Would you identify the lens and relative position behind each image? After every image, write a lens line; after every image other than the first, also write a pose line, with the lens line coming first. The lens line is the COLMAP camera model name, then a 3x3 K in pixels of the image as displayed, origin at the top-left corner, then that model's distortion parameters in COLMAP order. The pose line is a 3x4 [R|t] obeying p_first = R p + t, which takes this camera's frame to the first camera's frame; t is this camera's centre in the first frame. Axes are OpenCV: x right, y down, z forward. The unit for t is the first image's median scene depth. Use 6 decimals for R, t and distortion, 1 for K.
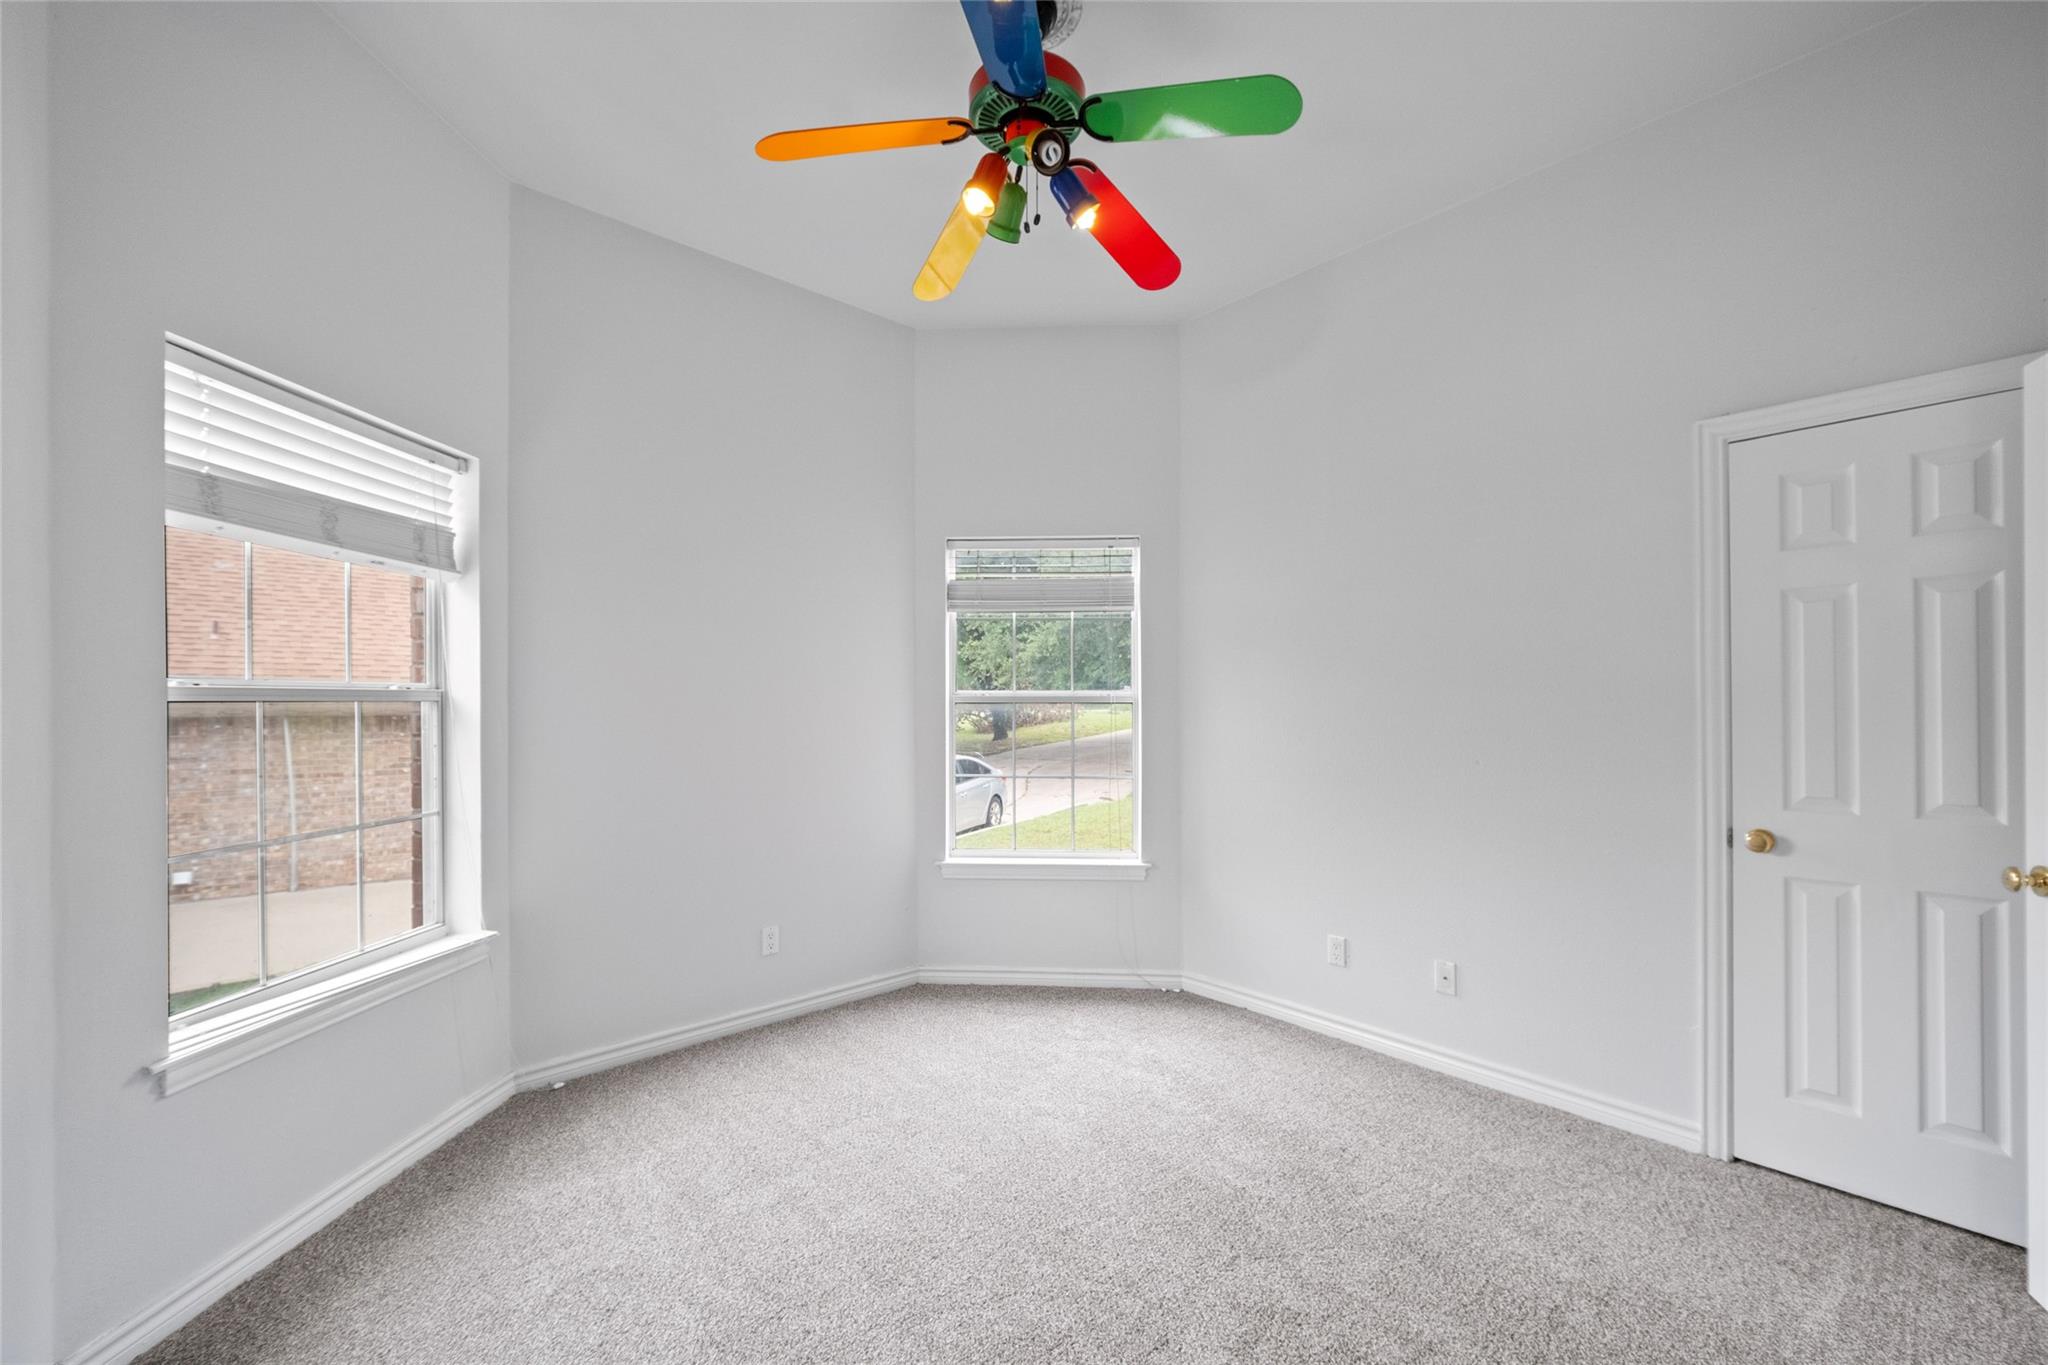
lens RADIAL K [[825.1, 0, 1021.6], [0, 825.1, 699.6], [0, 0, 1]] dist [-0.003081, -0.000030]
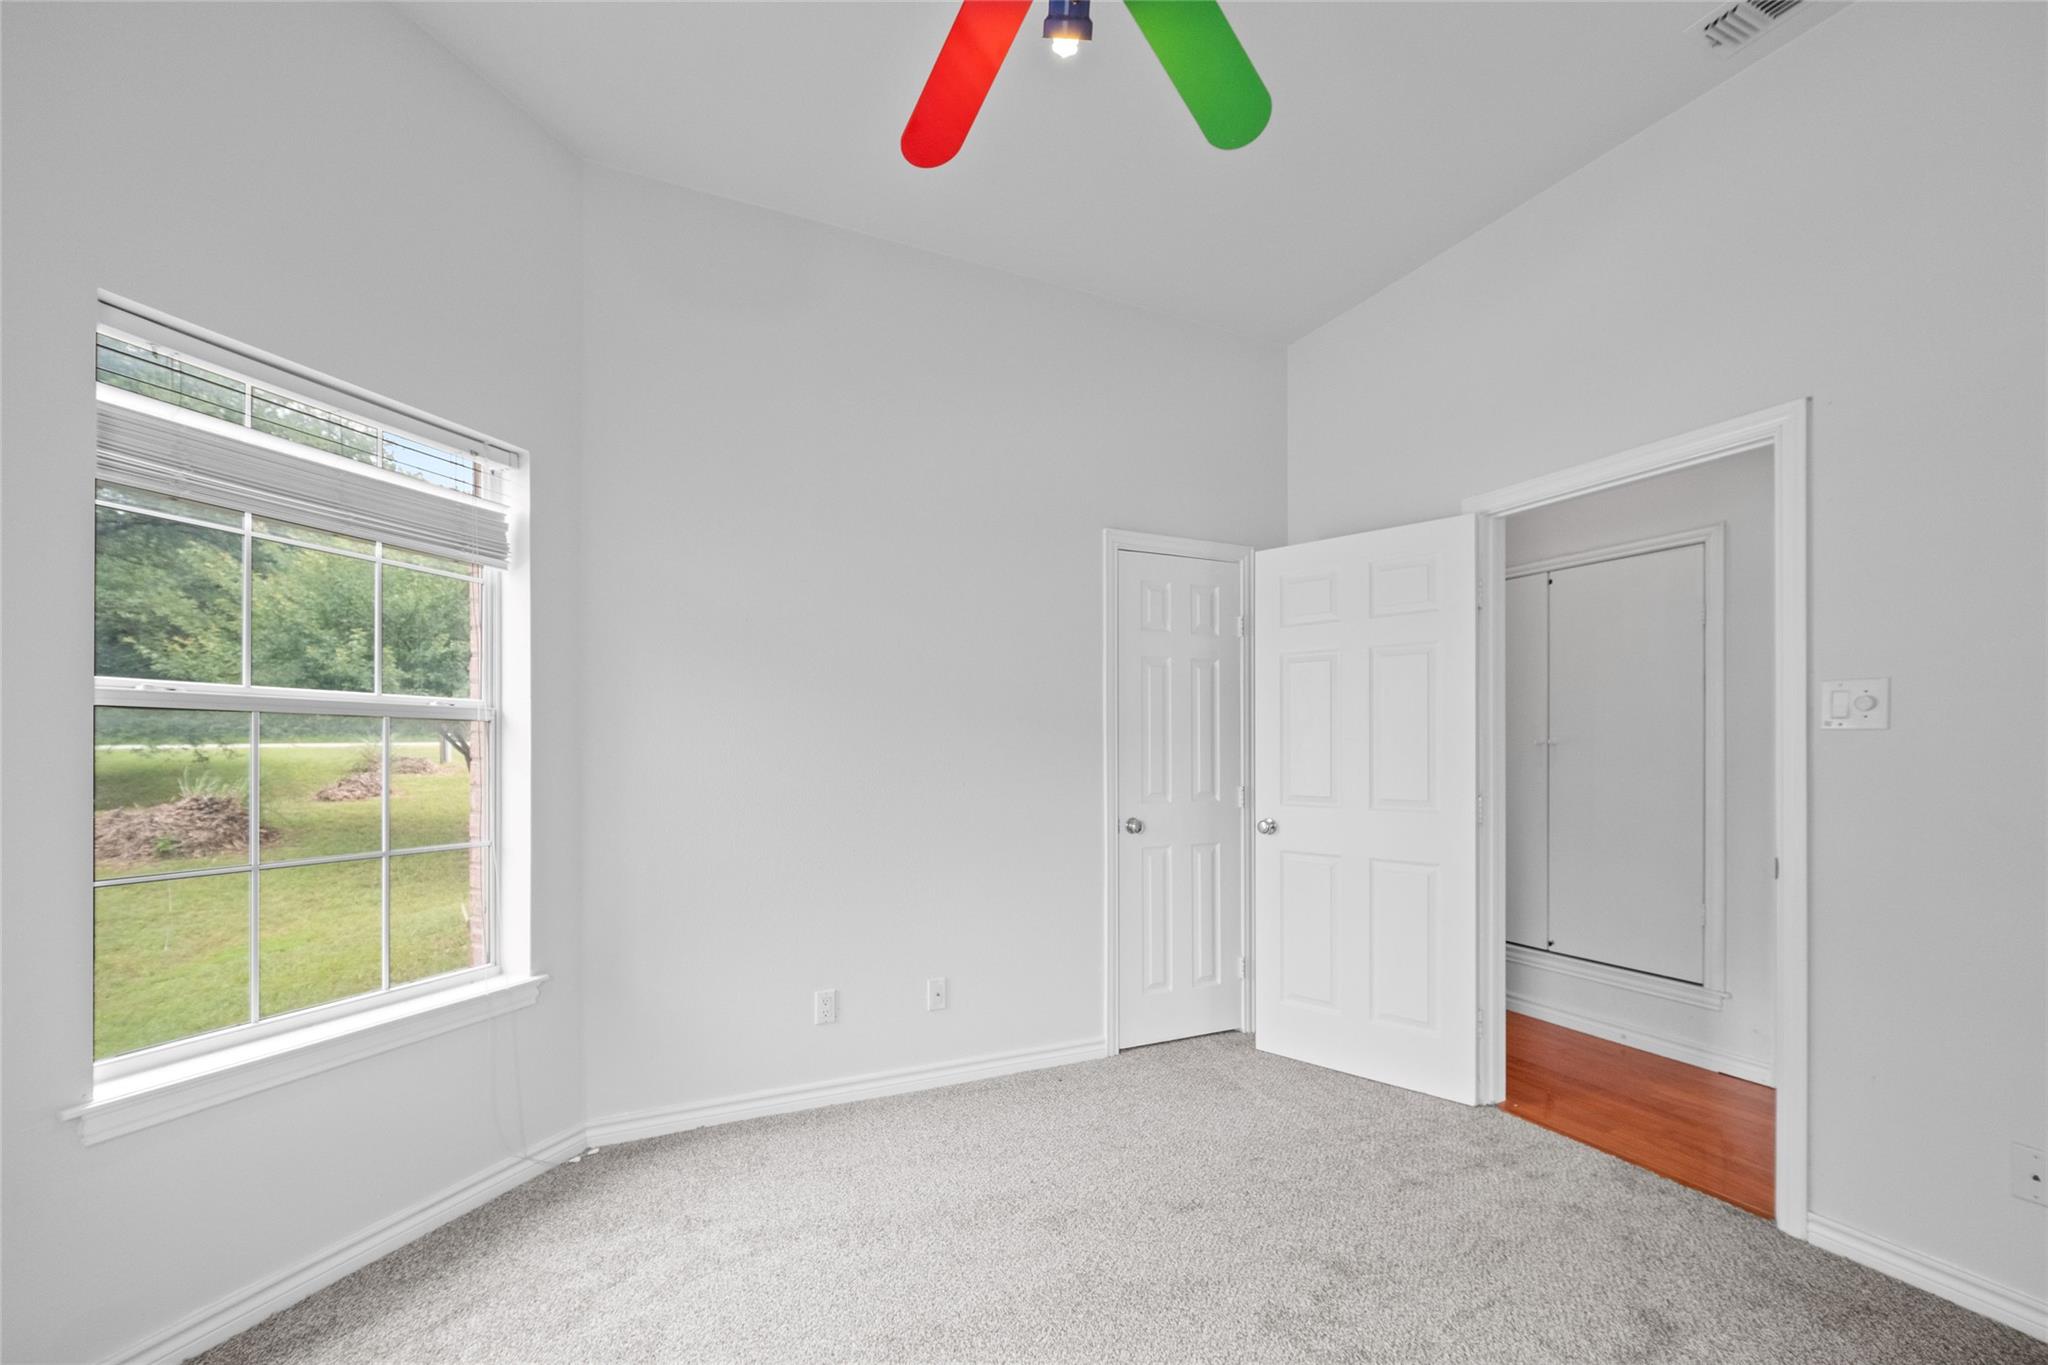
lens RADIAL K [[825.1, 0, 1049.3], [0, 825.1, 742.0], [0, 0, 1]] dist [-0.003081, -0.000030]
pose [[0.284396, 0.008314, 0.958671, -0.532409], [-0.011239, 0.999923, -0.005337, 0.030834], [-0.958641, -0.009257, 0.284467, 0.695780]]
